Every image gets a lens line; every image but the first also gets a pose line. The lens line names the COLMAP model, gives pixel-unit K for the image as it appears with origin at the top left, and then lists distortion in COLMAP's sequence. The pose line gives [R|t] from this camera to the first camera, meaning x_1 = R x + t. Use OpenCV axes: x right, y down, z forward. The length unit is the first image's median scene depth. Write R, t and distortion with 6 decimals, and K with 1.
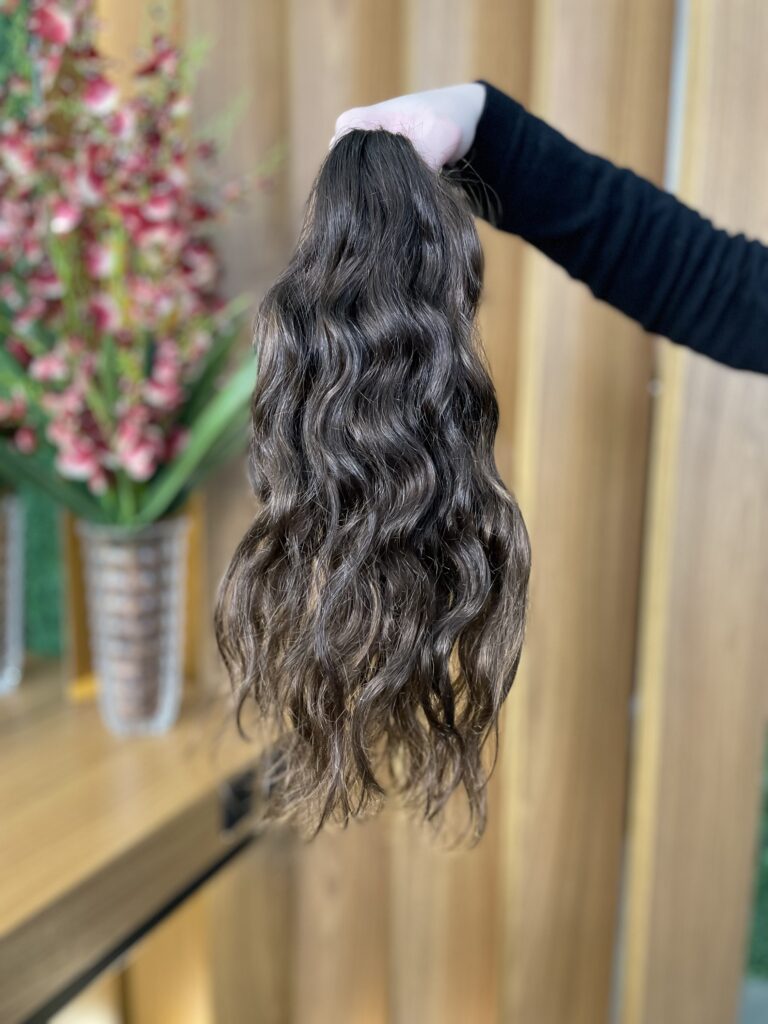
lens RADIAL K [[782.1, 0, 381.3], [0, 782.1, 513.6], [0, 0, 1]] dist [0.031234, -0.054027]
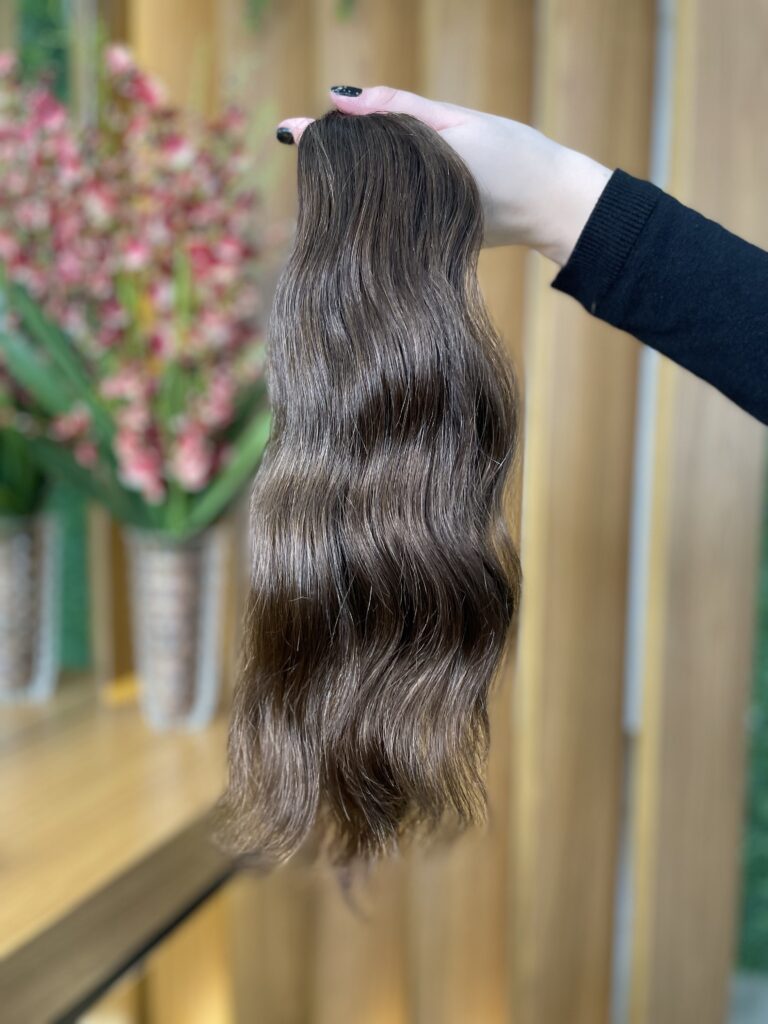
lens RADIAL K [[782.1, 0, 389.9], [0, 782.1, 510.9], [0, 0, 1]] dist [0.031234, -0.054027]
pose [[0.998689, -0.000535, 0.051192, -0.084789], [0.003485, 0.998337, -0.057540, 0.051560], [-0.051076, 0.057643, 0.997030, -0.112850]]
